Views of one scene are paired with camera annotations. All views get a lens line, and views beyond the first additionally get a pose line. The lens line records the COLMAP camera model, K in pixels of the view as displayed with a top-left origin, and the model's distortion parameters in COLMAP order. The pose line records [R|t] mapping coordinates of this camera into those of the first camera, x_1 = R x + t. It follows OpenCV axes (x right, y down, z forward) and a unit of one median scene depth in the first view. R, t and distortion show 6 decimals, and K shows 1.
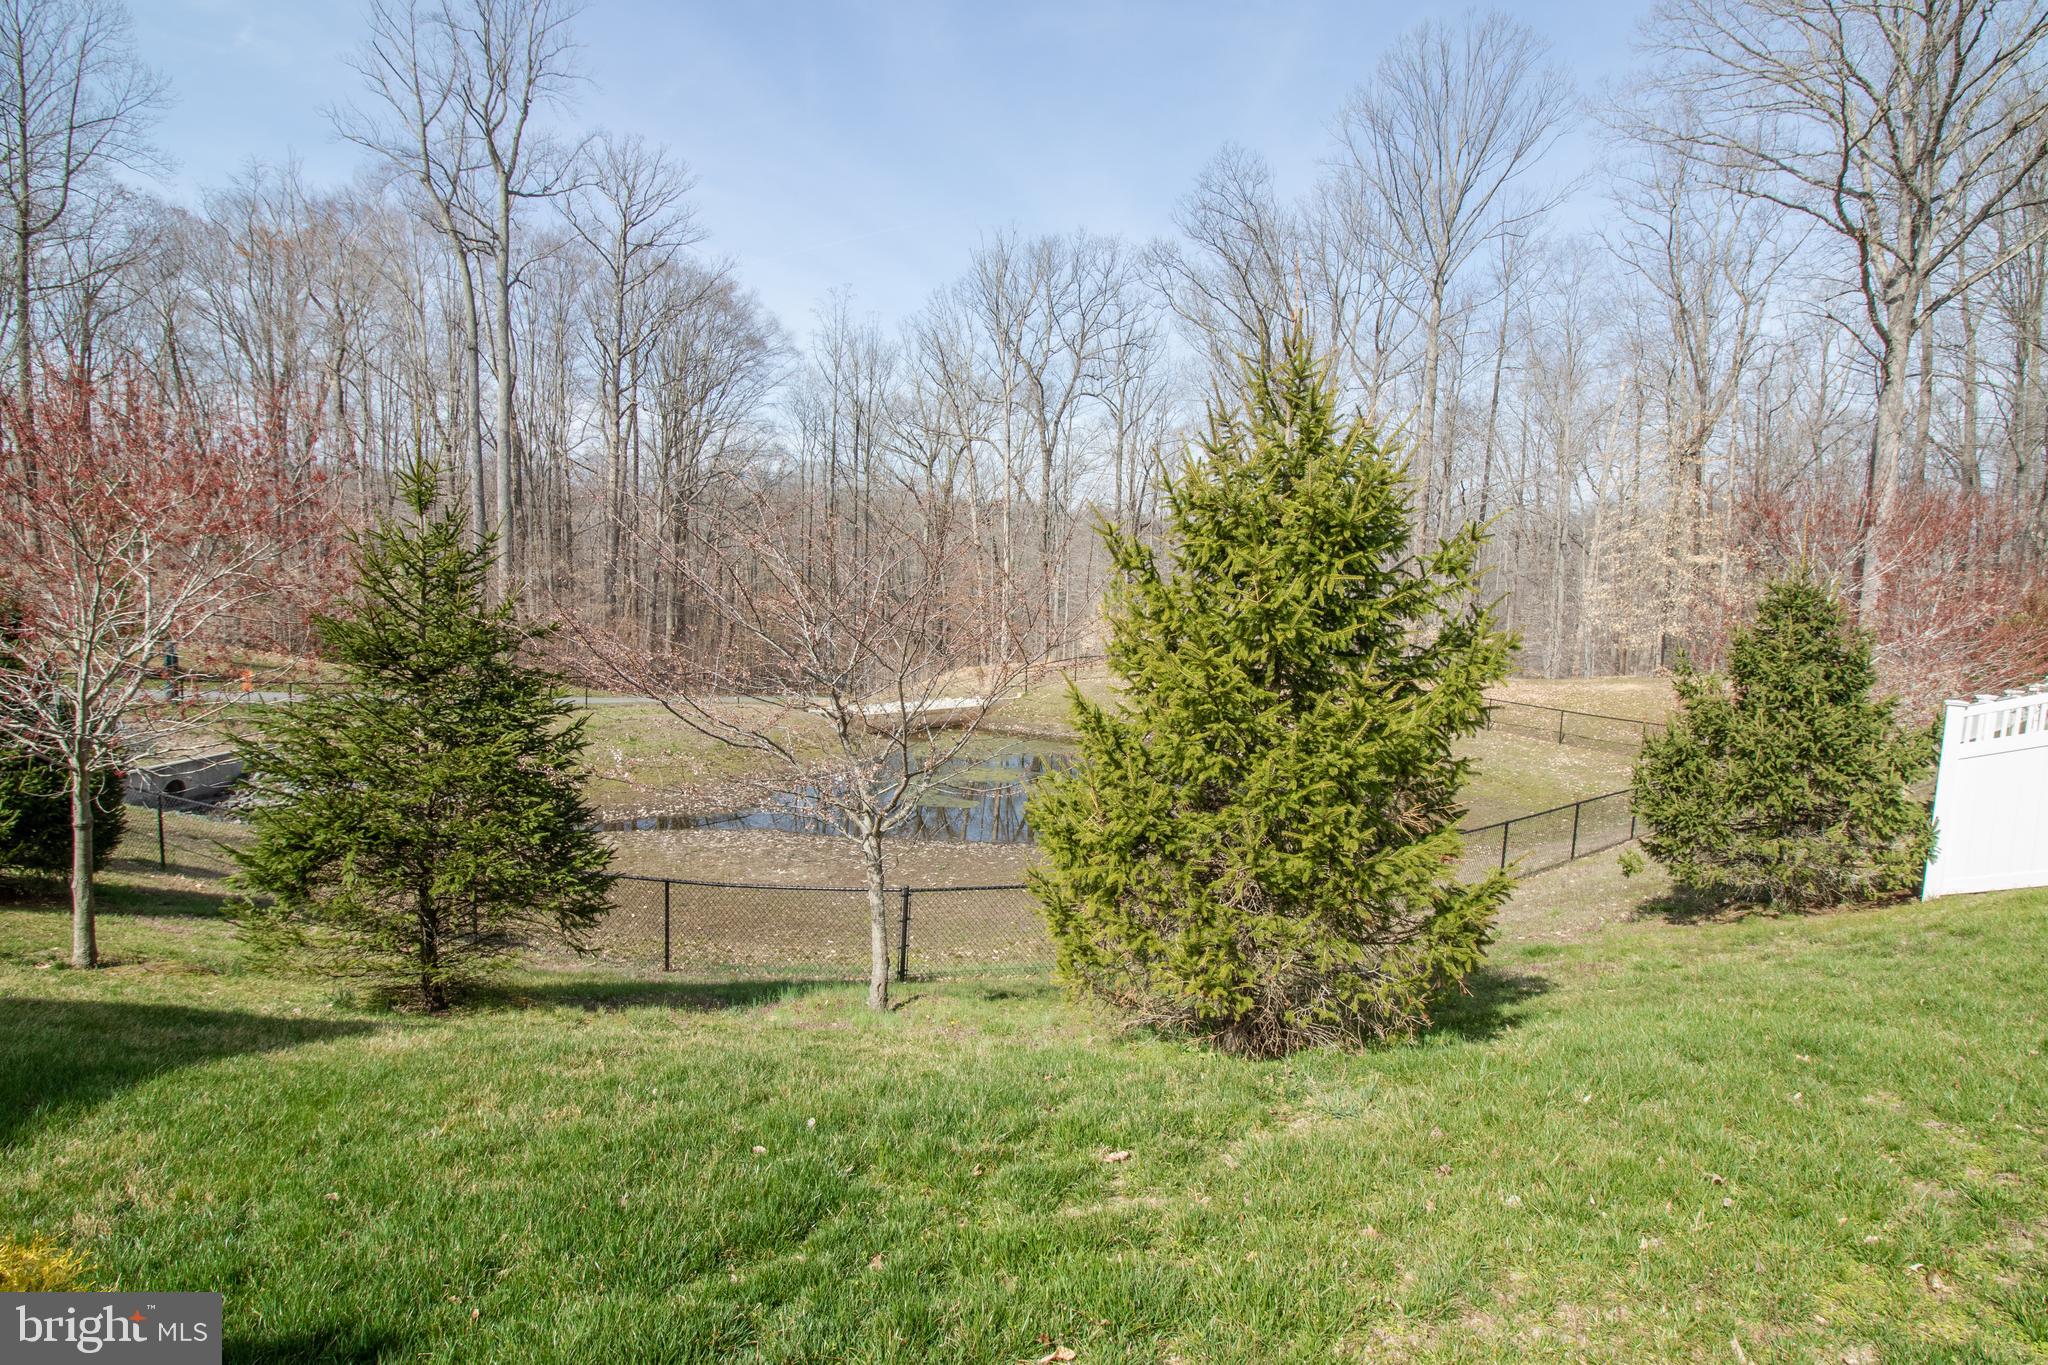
lens RADIAL K [[1074.7, 0, 1030.9], [0, 1074.7, 675.9], [0, 0, 1]] dist [0.002818, -0.012034]
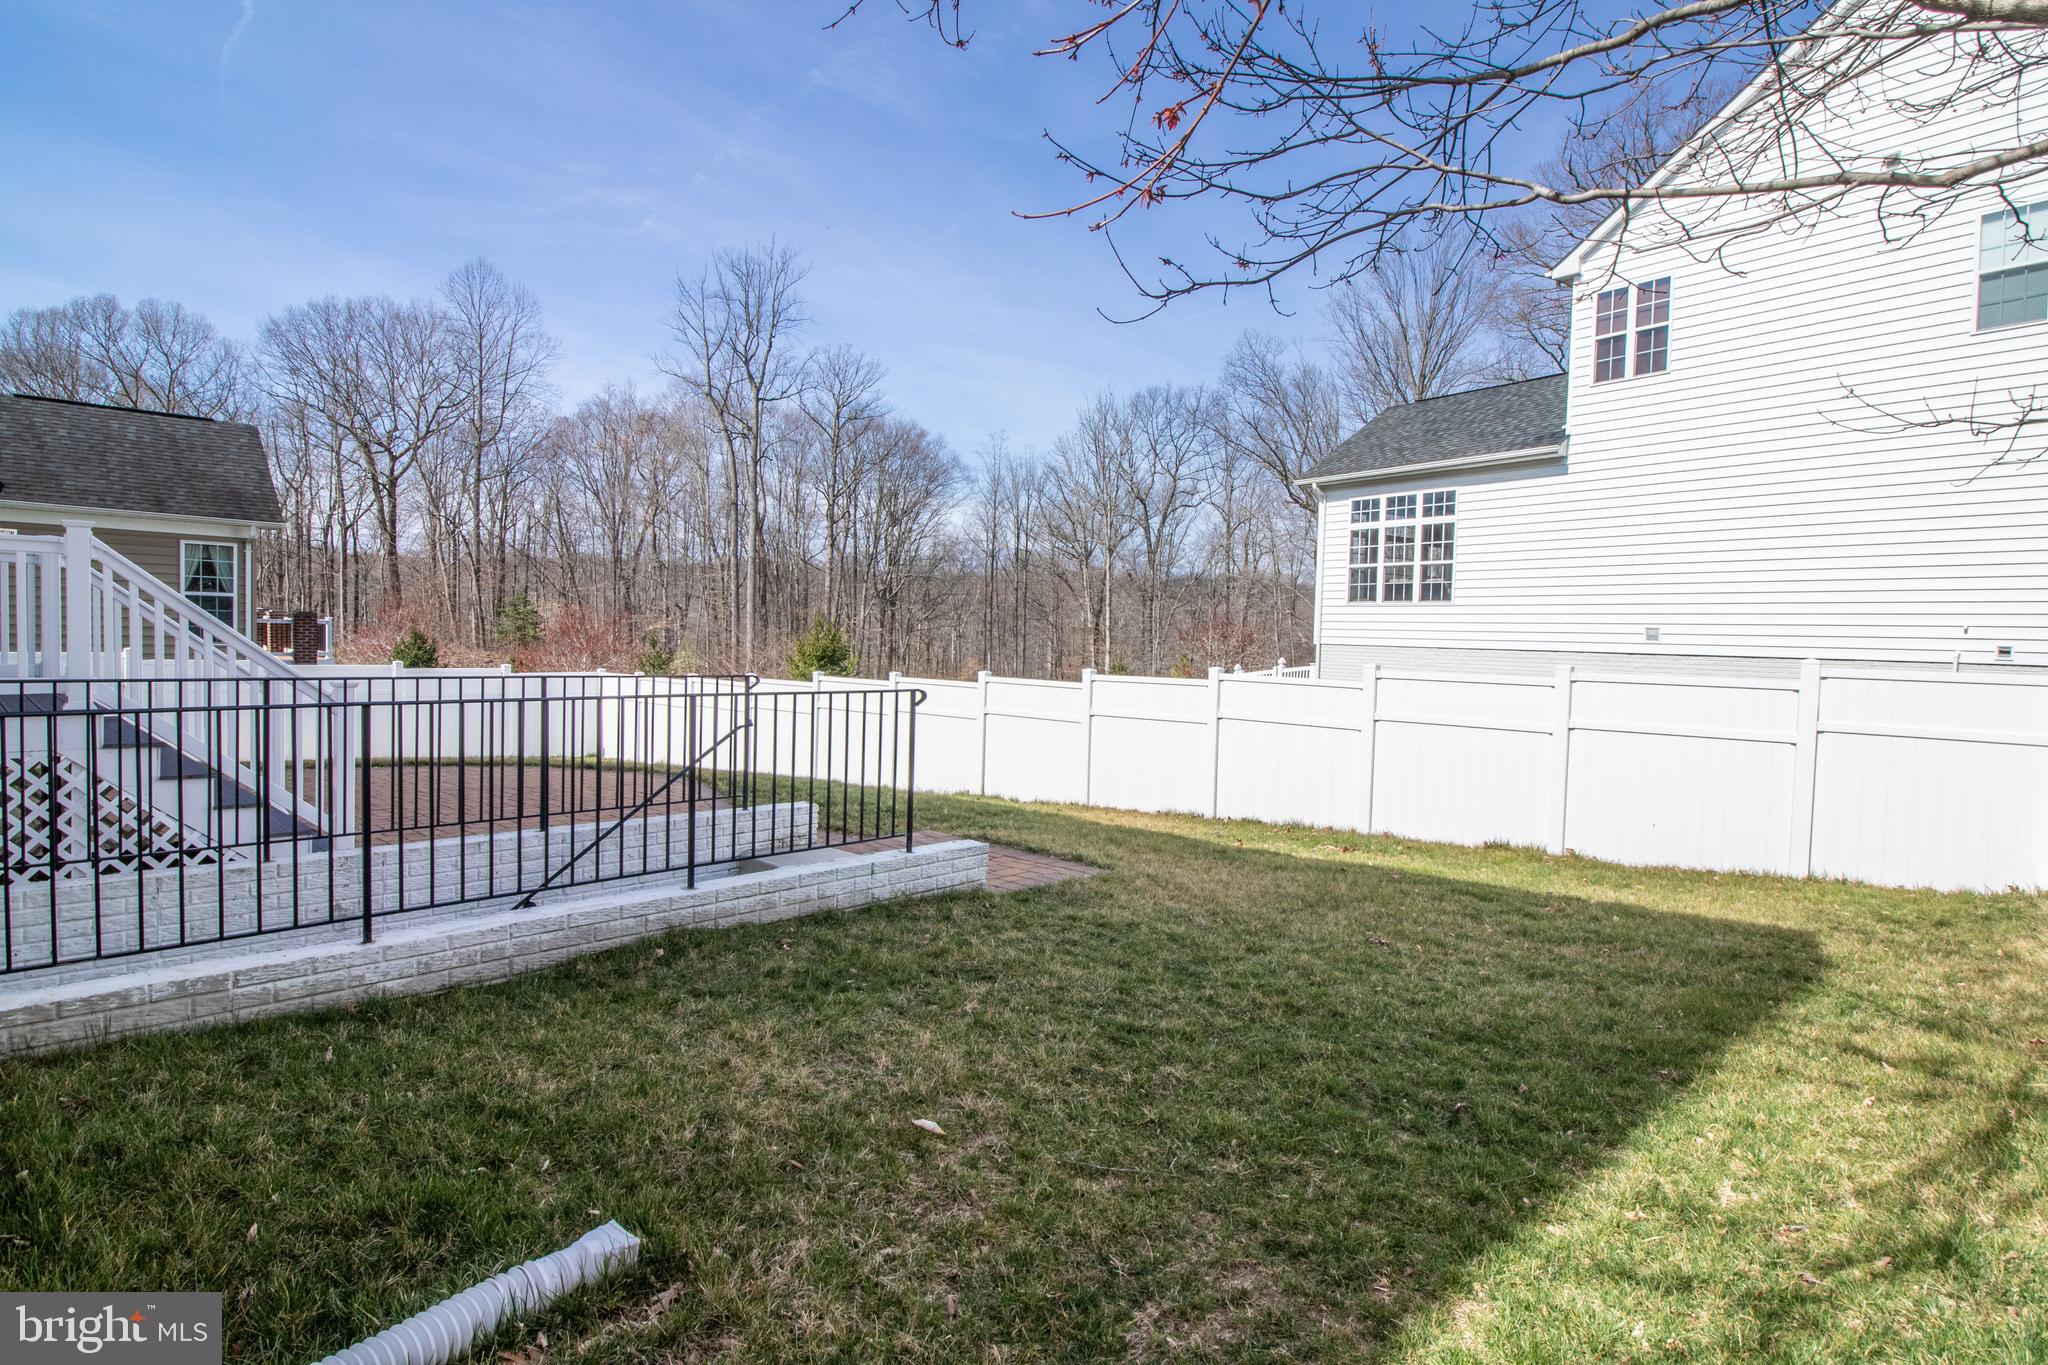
lens RADIAL K [[1102.5, 0, 1024.0], [0, 1102.5, 682.5], [0, 0, 1]] dist [-0.001572, -0.002346]
pose [[0.968058, 0.000290, -0.250725, 0.218467], [-0.015000, 0.998275, -0.056759, 0.018770], [0.250276, 0.058707, 0.966393, -0.311803]]
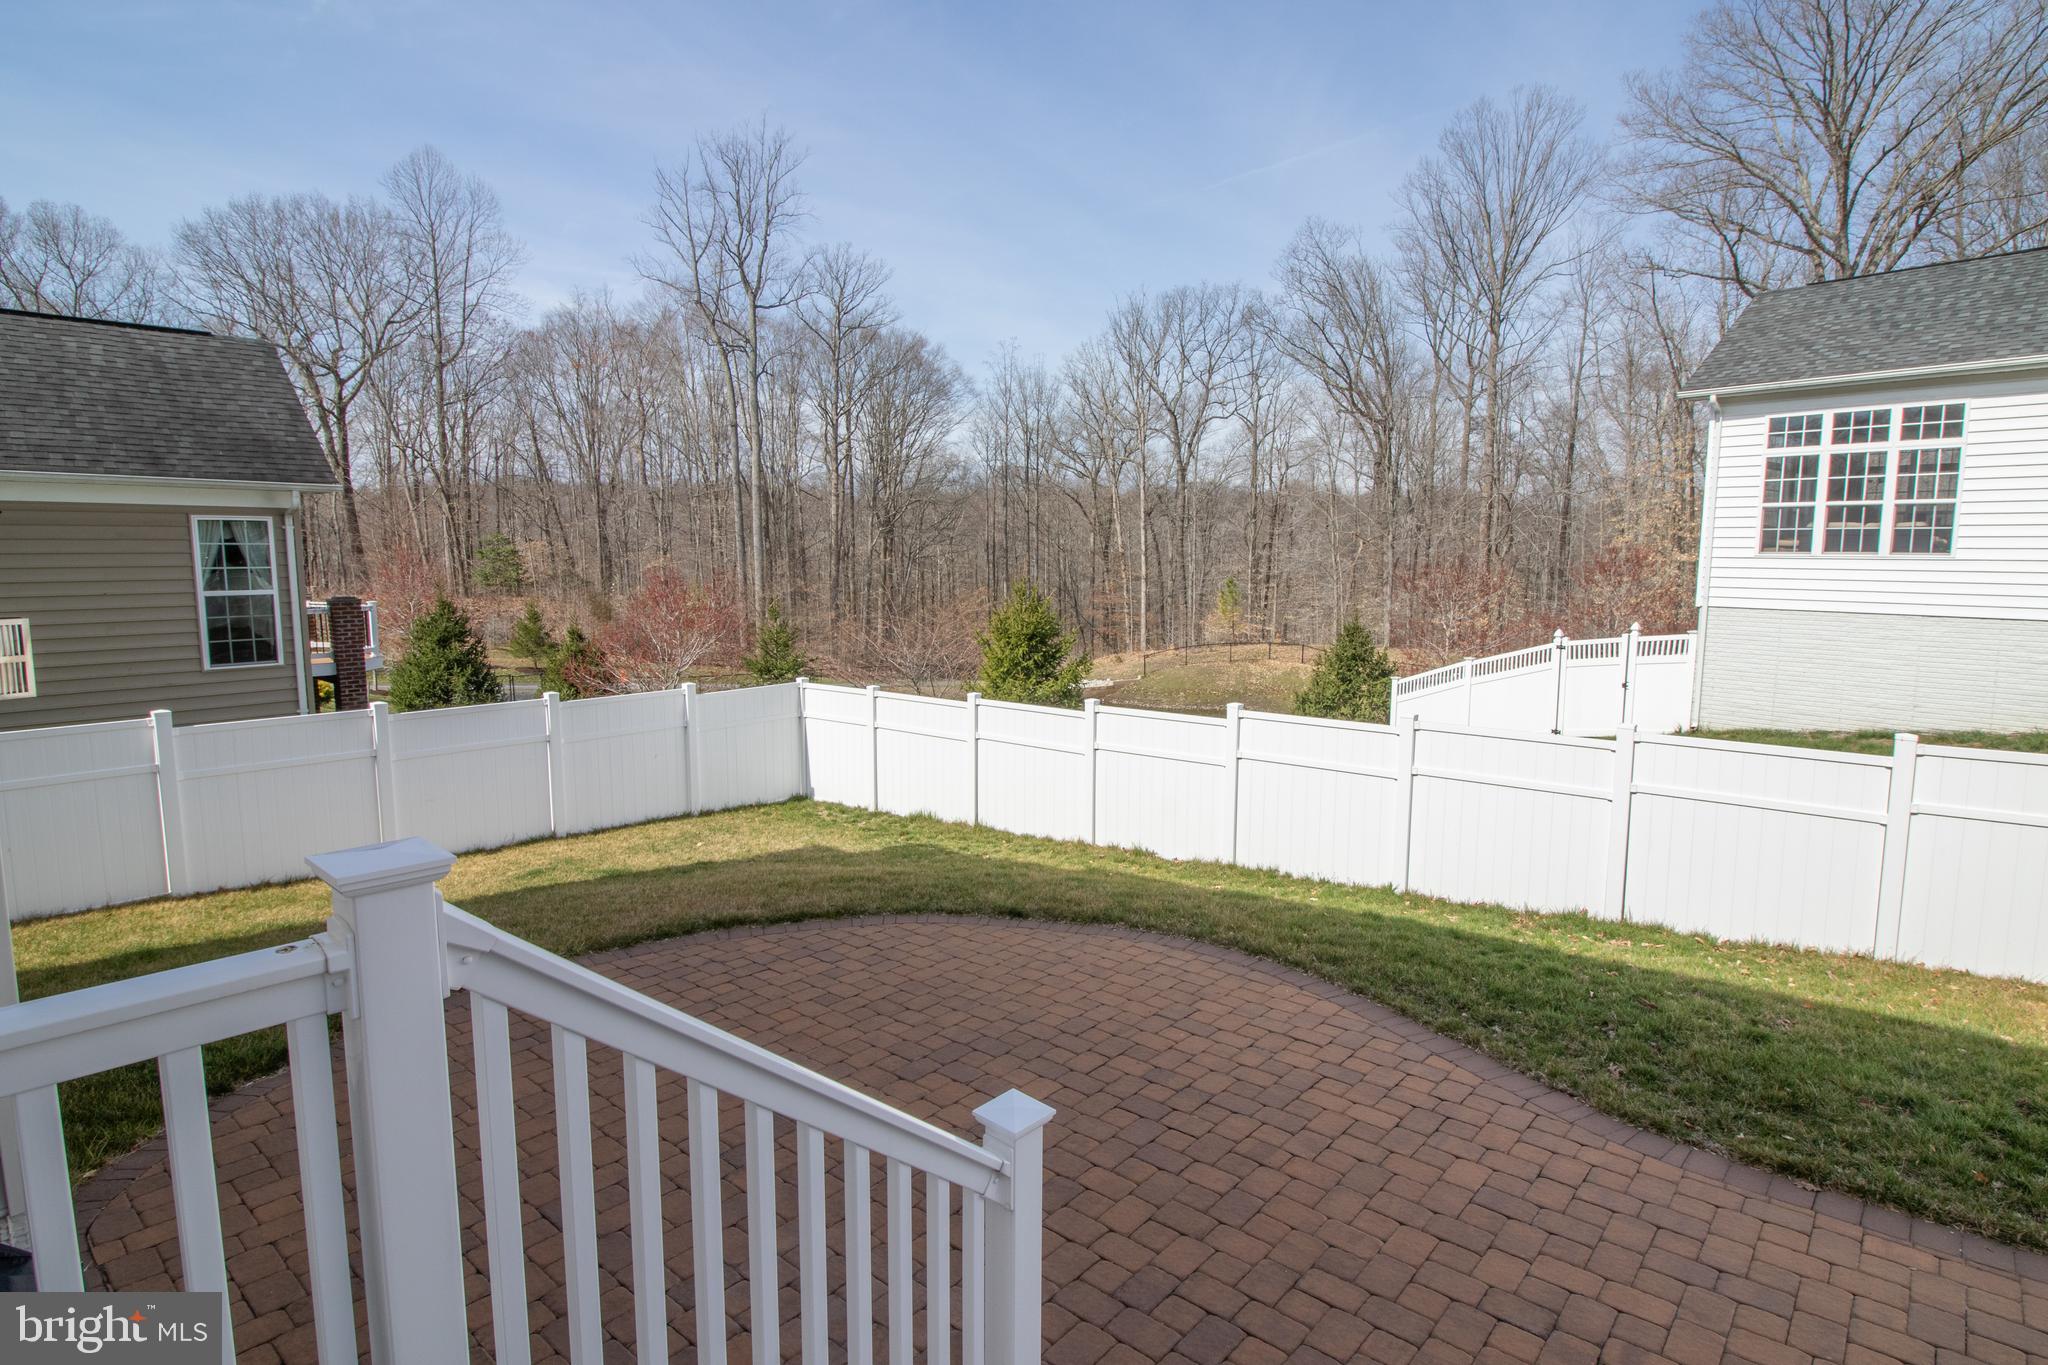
lens RADIAL K [[1083.4, 0, 1024.8], [0, 1083.4, 691.1], [0, 0, 1]] dist [-0.001155, -0.006869]
pose [[0.979810, -0.009896, -0.199688, 0.092889], [0.016786, 0.999320, 0.032840, -0.009103], [0.199227, -0.035529, 0.979309, -0.236280]]
